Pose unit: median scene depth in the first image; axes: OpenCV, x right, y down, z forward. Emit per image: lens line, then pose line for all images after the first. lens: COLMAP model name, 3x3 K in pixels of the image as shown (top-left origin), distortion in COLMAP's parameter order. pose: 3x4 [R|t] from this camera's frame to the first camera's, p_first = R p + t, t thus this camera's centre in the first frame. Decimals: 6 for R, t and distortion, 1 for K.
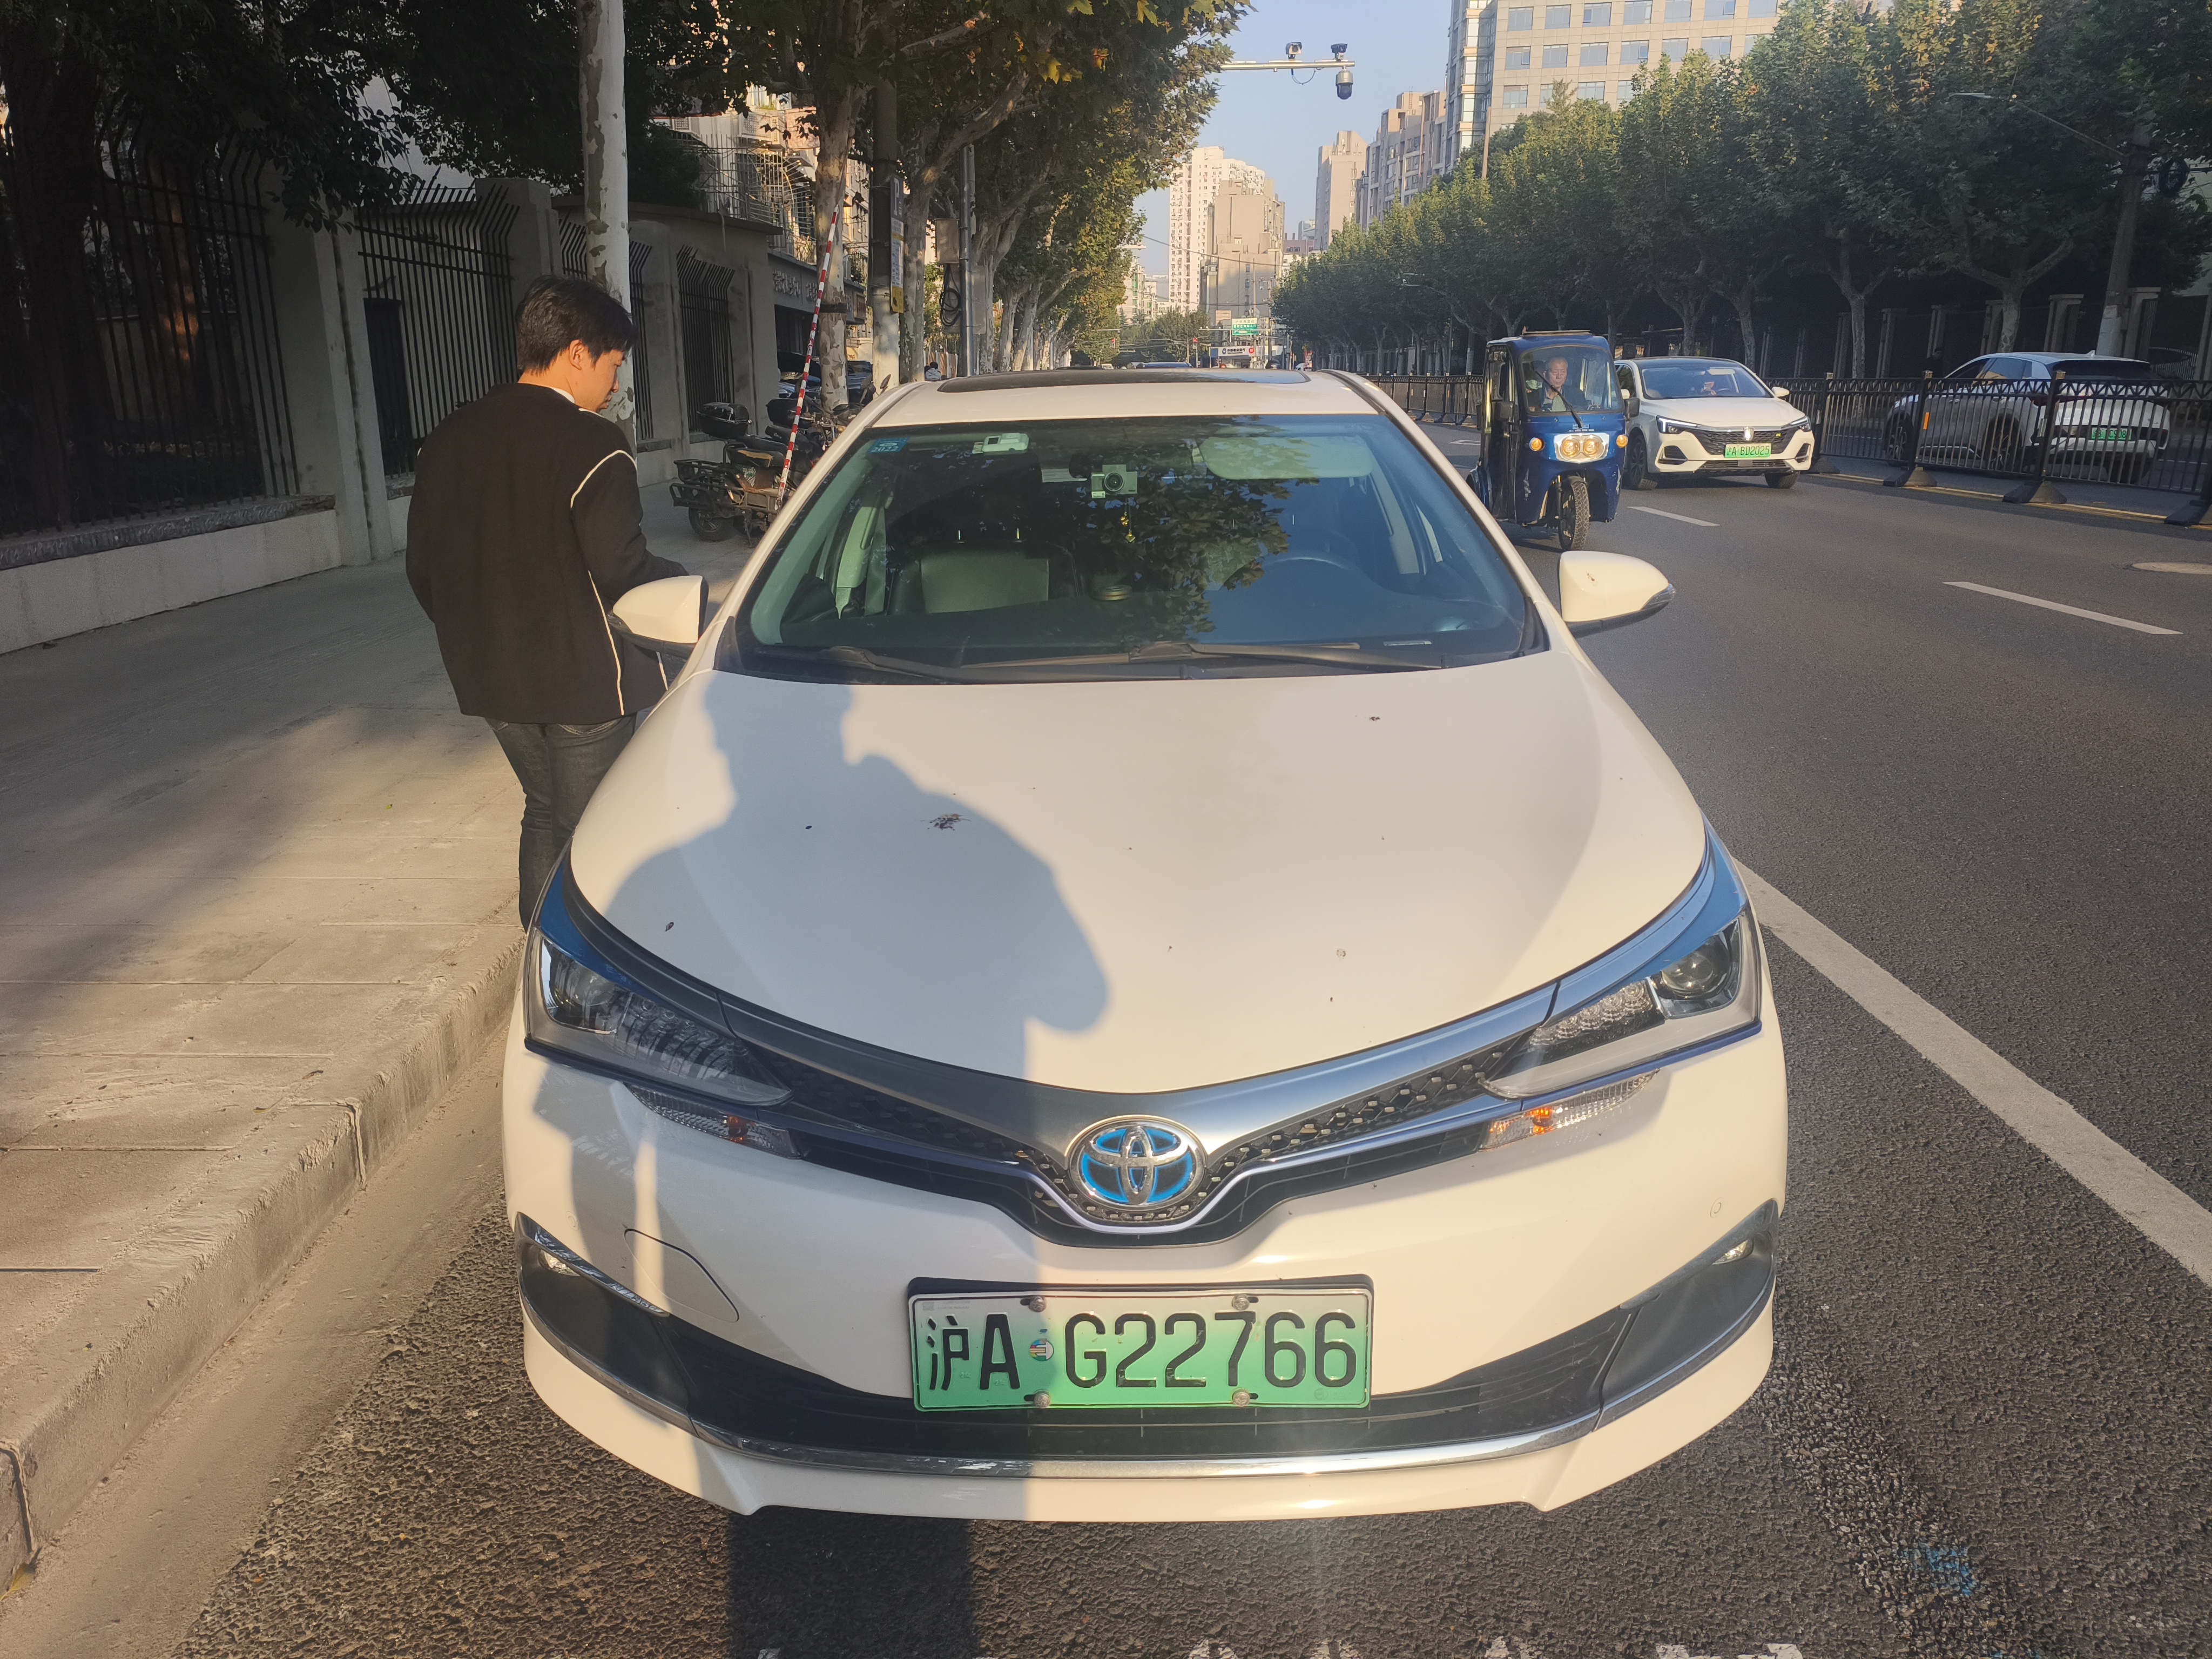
lens RADIAL K [[1678.1, 0, 1083.2], [0, 1678.1, 833.1], [0, 0, 1]] dist [0.034438, -0.031623]
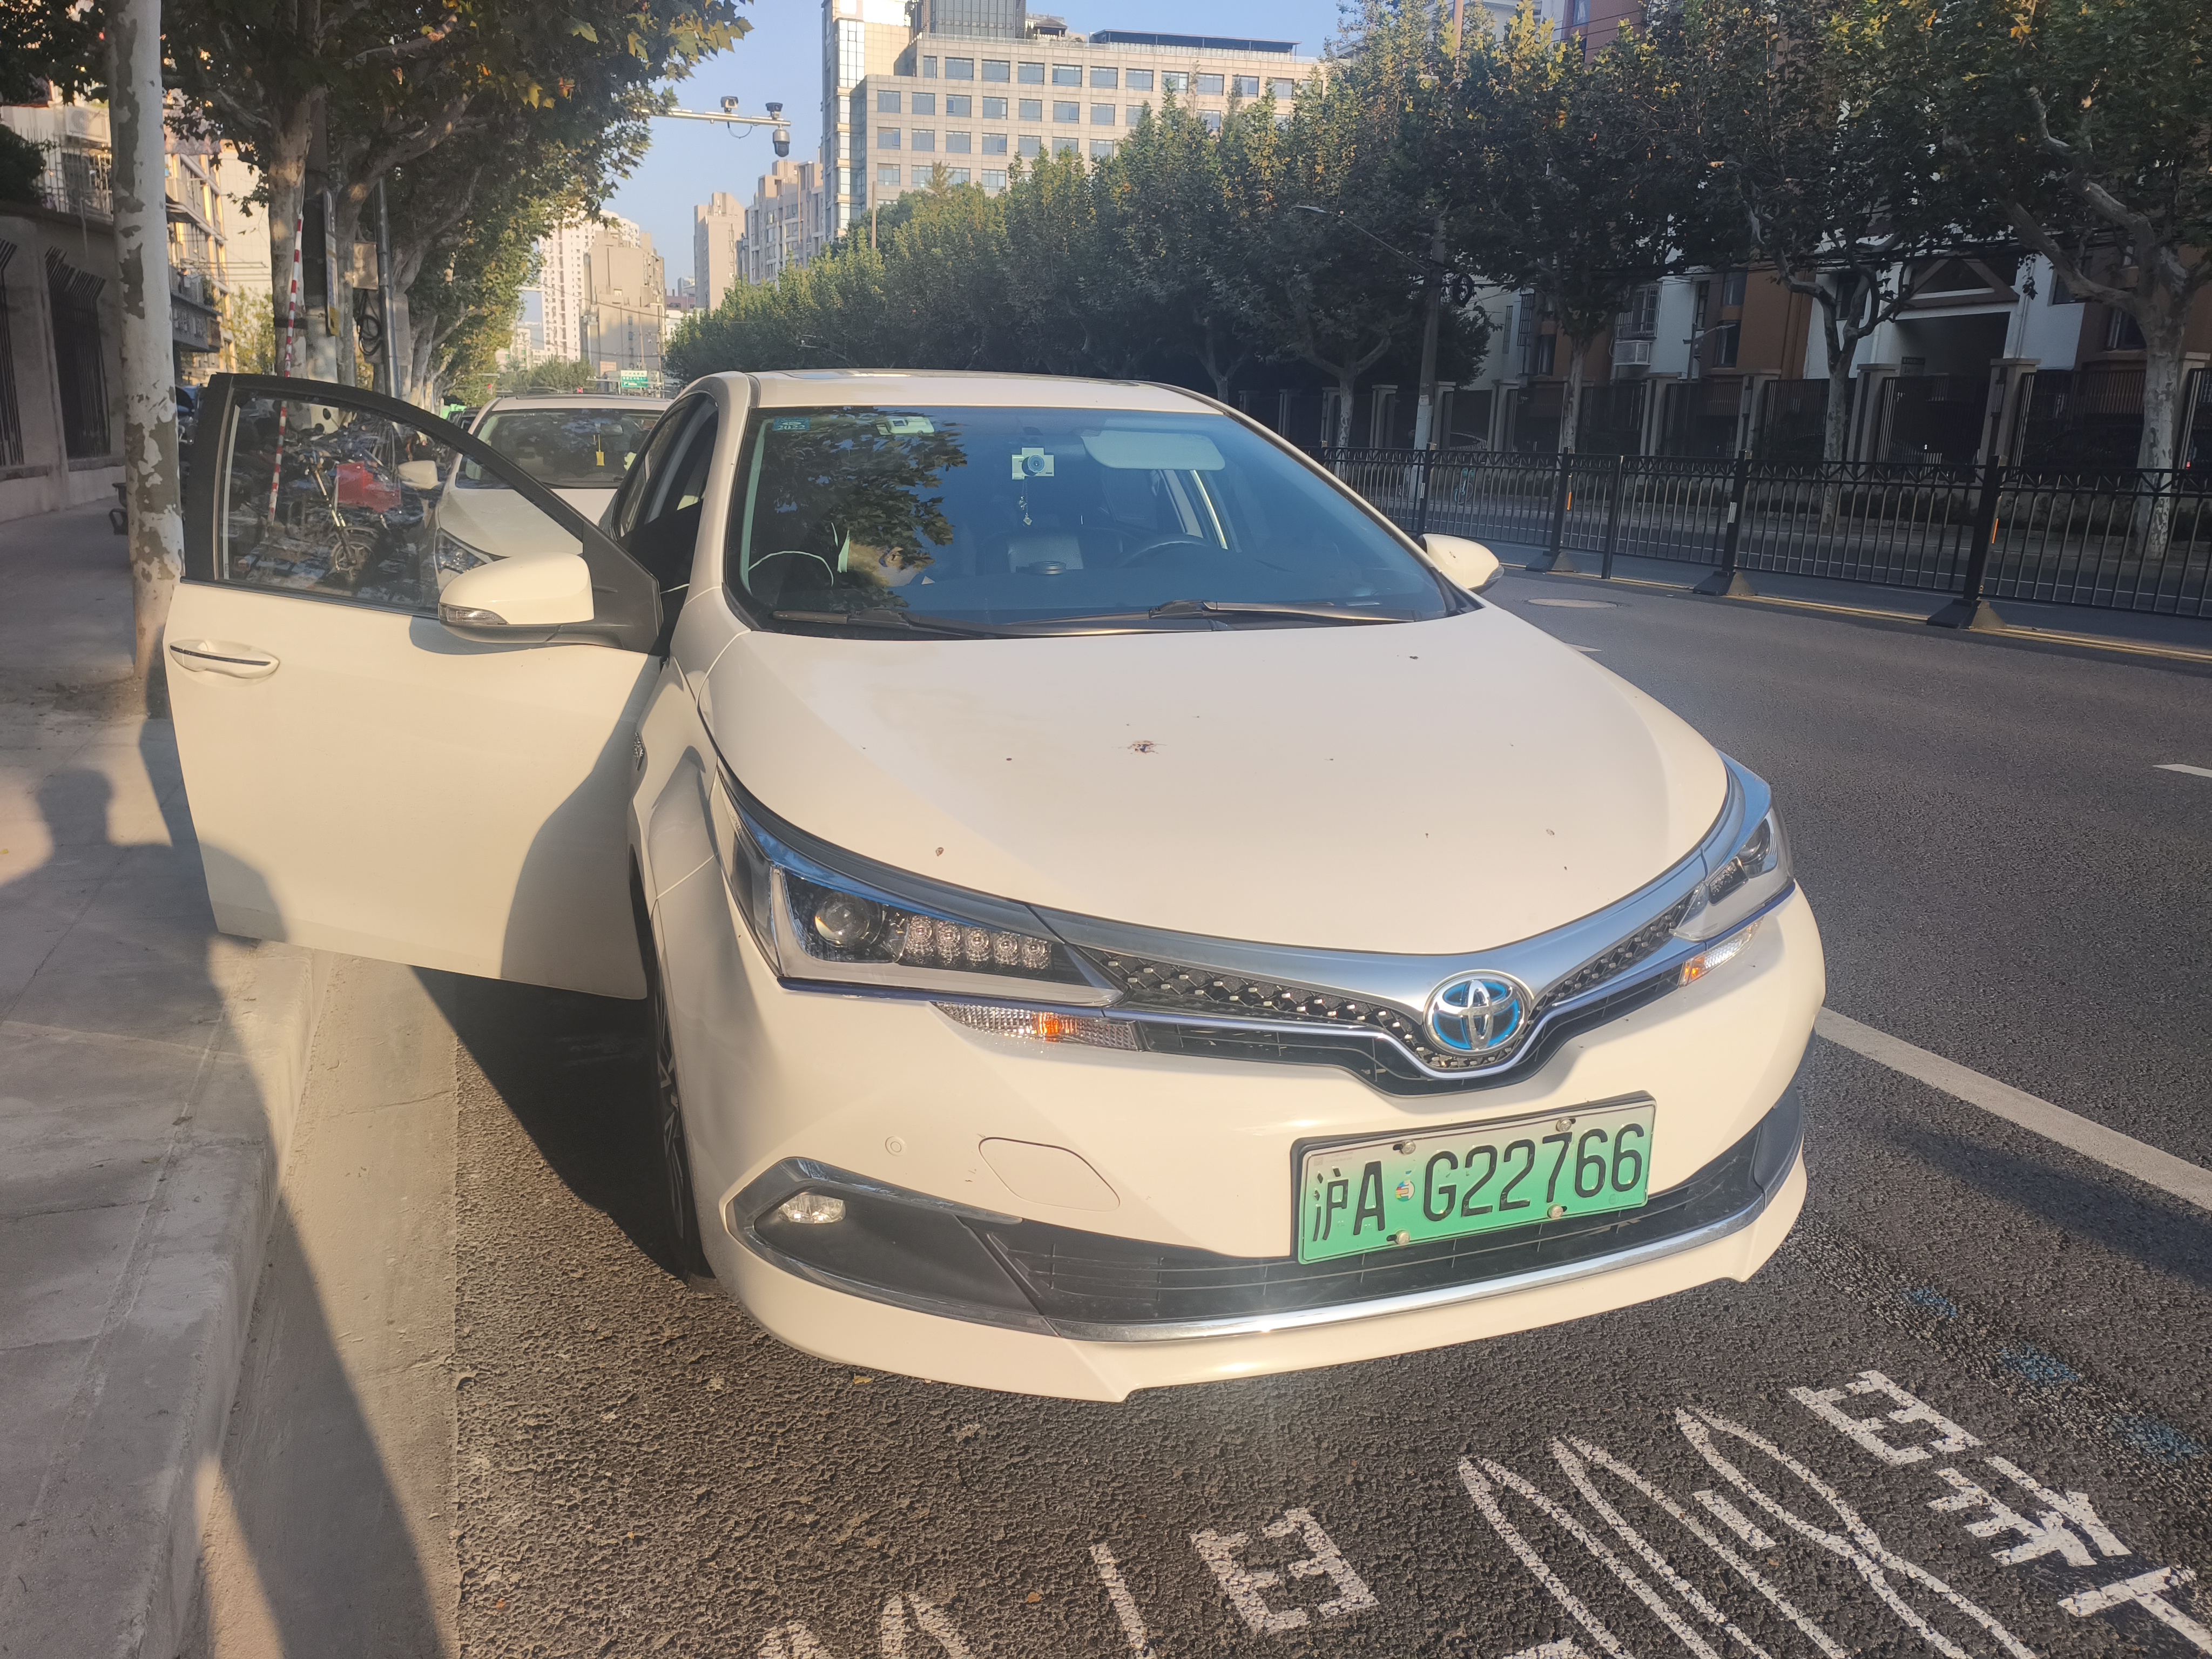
lens RADIAL K [[1672.4, 0, 1096.2], [0, 1672.4, 832.7], [0, 0, 1]] dist [0.030611, -0.029487]
pose [[0.931559, -0.050287, 0.360096, -0.069560], [0.062699, 0.997771, -0.022862, 0.009812], [-0.358144, 0.043875, 0.932635, 0.004023]]
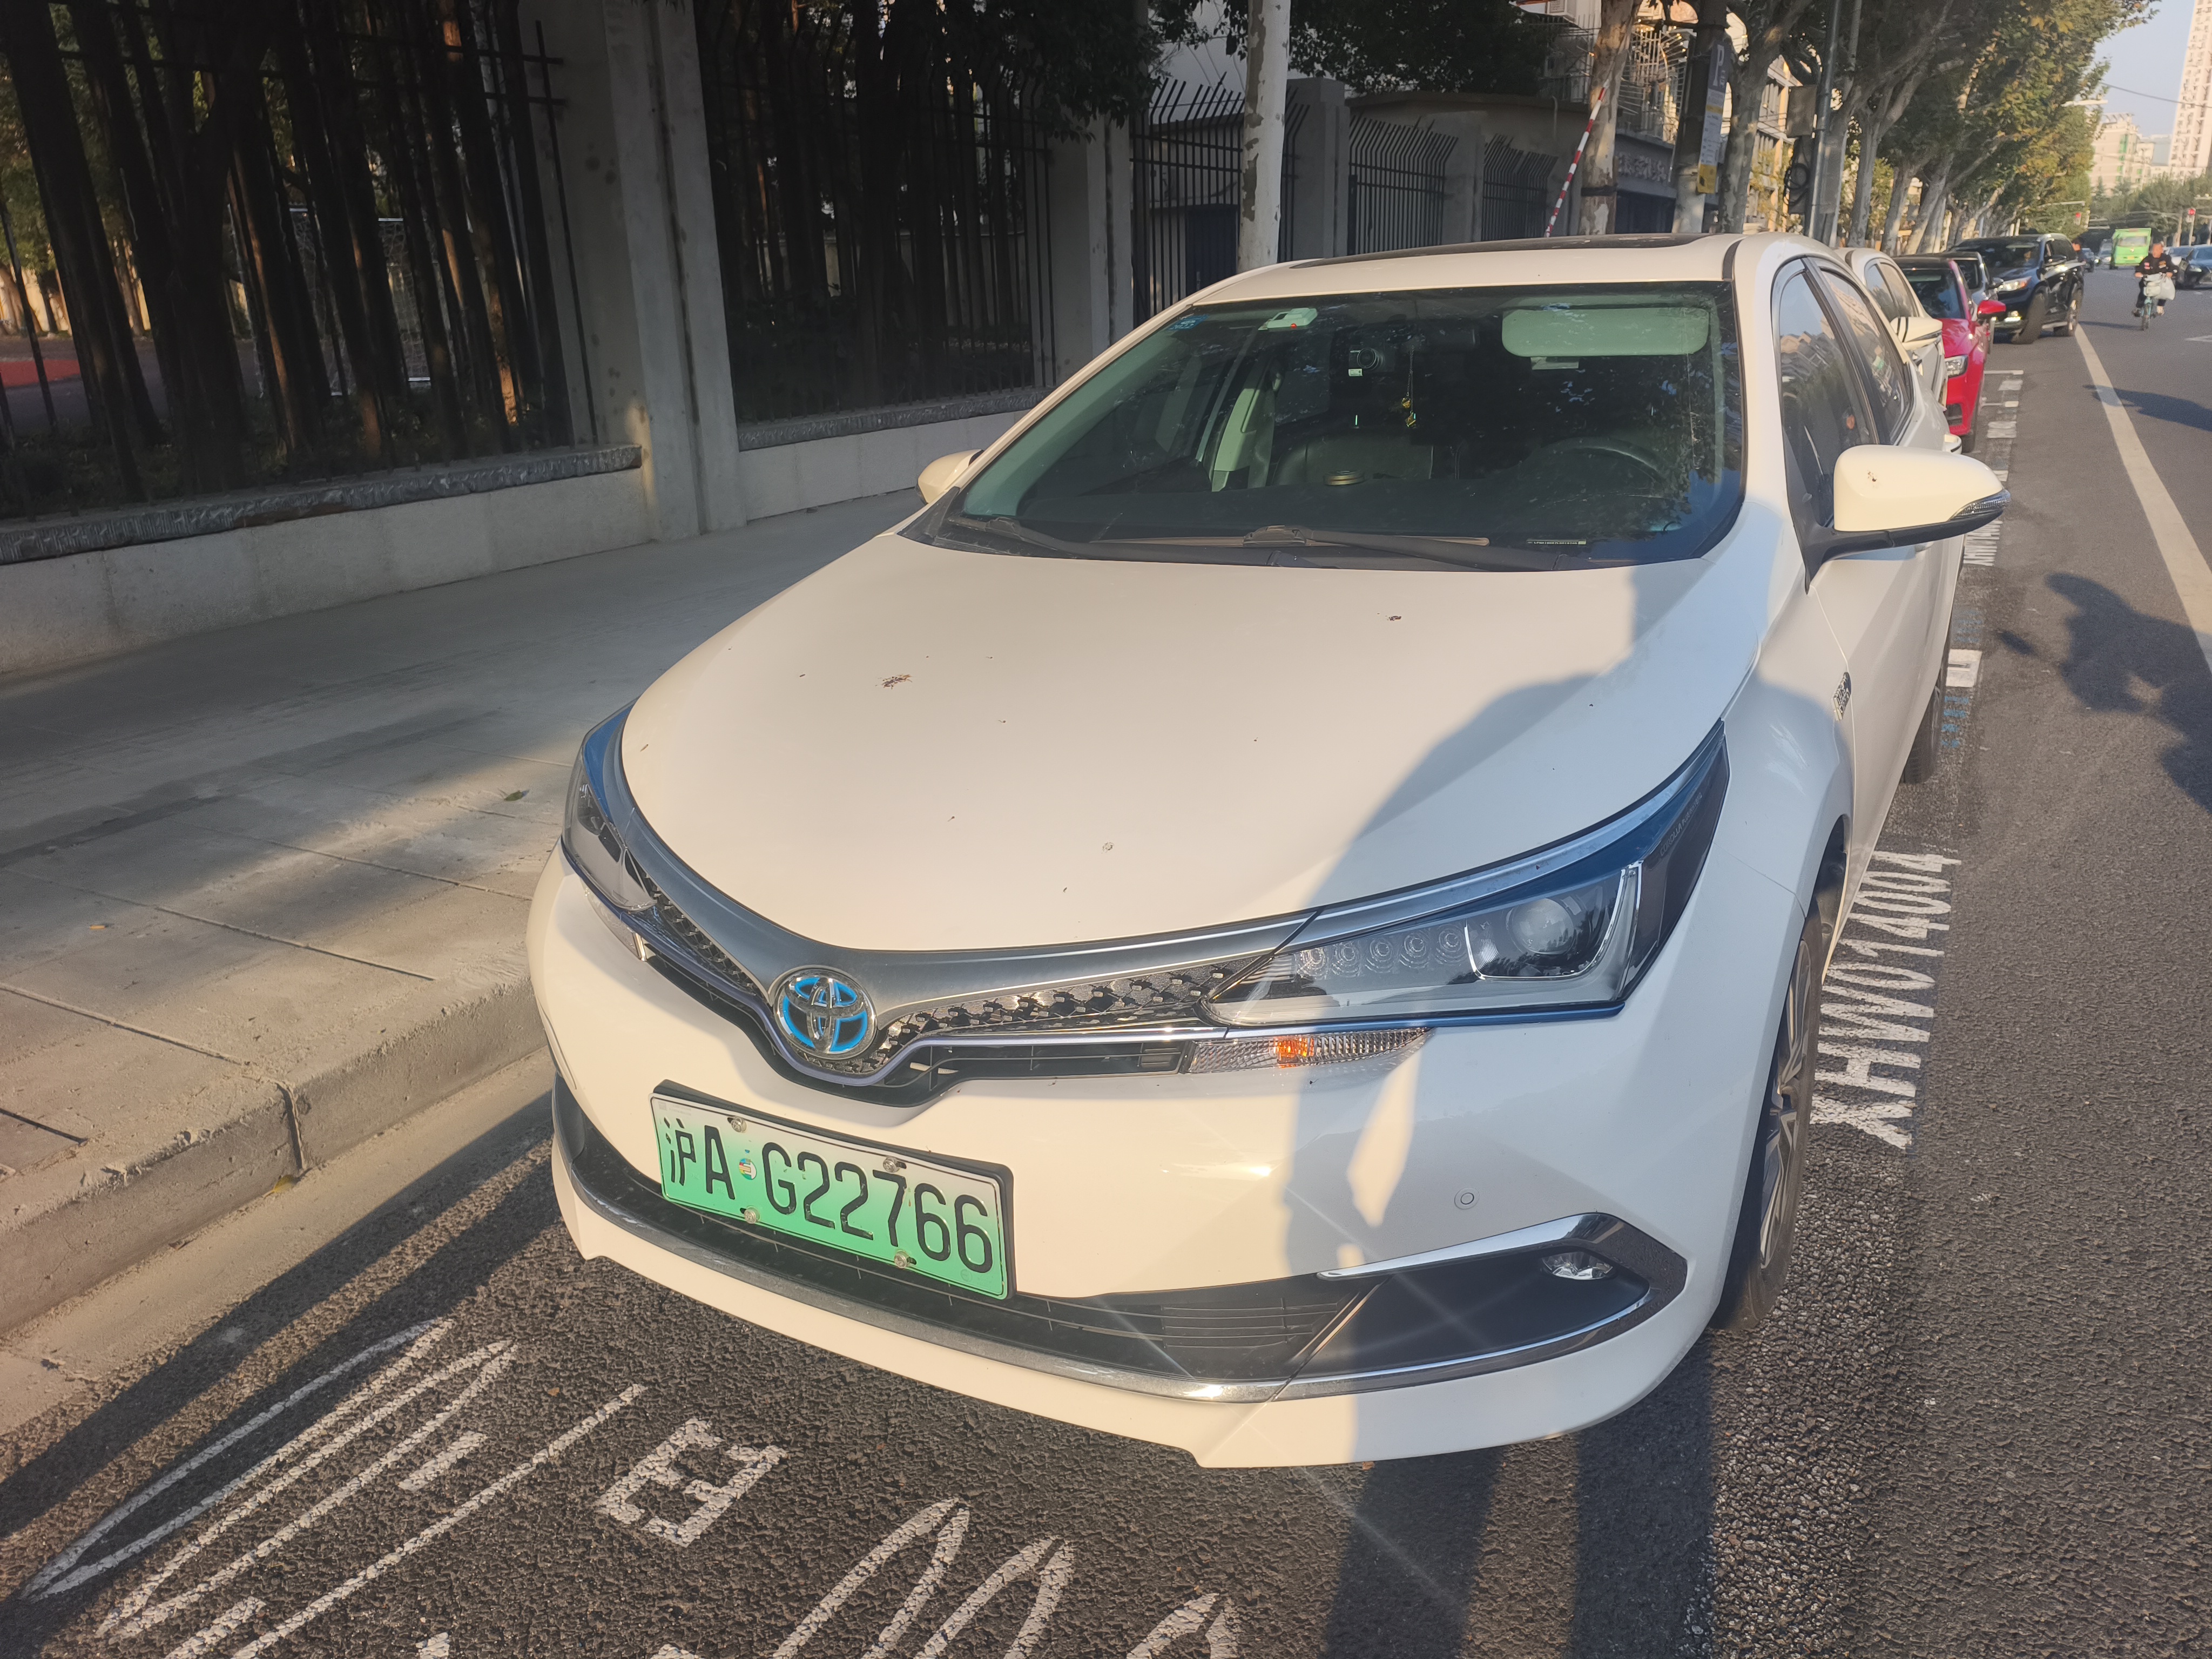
lens RADIAL K [[1672.4, 0, 1096.2], [0, 1672.4, 832.7], [0, 0, 1]] dist [0.030611, -0.029487]
pose [[0.876433, 0.132629, -0.462899, 0.073330], [-0.106463, 0.990902, 0.082339, -0.001674], [0.469607, -0.022882, 0.882579, 0.020006]]
